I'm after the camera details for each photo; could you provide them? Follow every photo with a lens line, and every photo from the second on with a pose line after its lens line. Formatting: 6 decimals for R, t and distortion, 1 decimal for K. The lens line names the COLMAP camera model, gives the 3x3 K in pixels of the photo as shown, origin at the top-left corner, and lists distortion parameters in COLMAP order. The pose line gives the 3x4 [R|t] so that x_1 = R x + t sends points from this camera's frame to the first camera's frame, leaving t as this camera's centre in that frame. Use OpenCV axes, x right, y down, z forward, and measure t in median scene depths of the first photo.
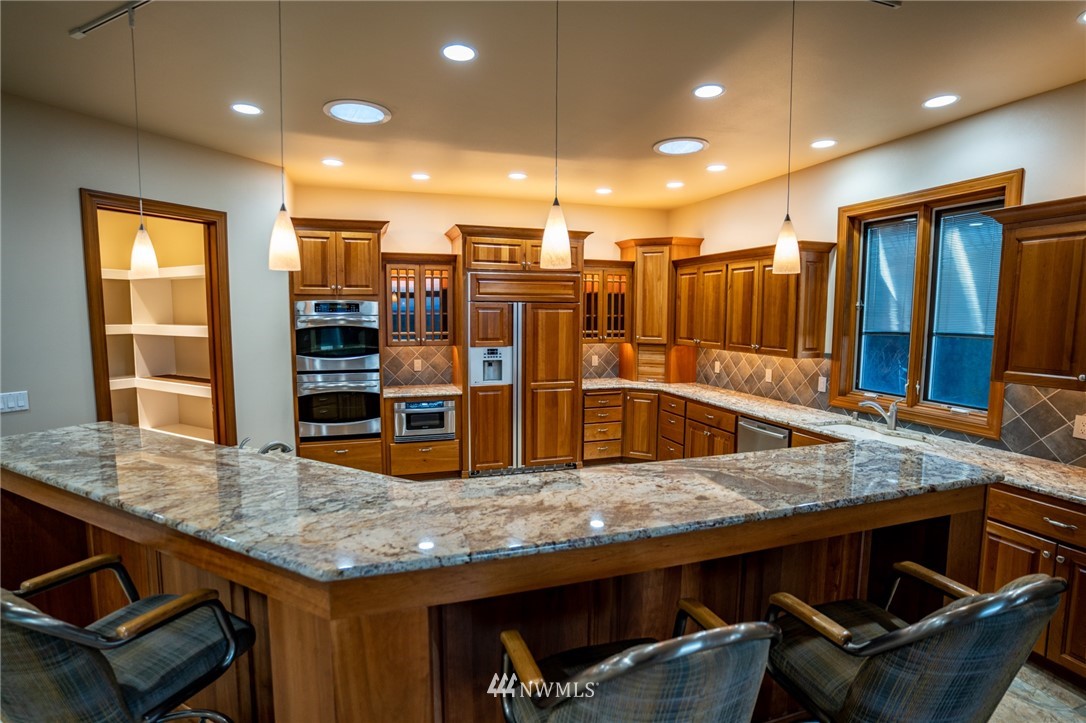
lens RADIAL K [[539.9, 0, 538.9], [0, 539.9, 361.2], [0, 0, 1]] dist [-0.076140, 0.033366]
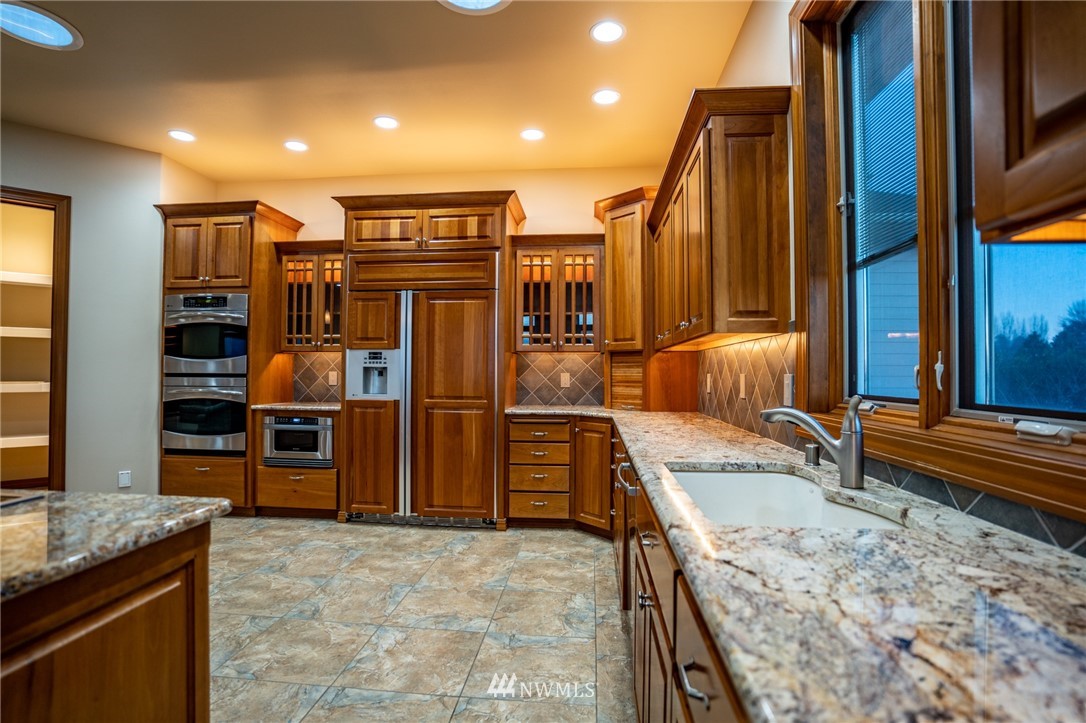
lens RADIAL K [[539.9, 0, 538.9], [0, 539.9, 361.2], [0, 0, 1]] dist [-0.076140, 0.033366]
pose [[0.915178, -0.008449, -0.402961, 0.431368], [-0.039016, 0.993228, -0.109436, 0.064151], [0.401157, 0.115875, 0.908651, 0.403340]]
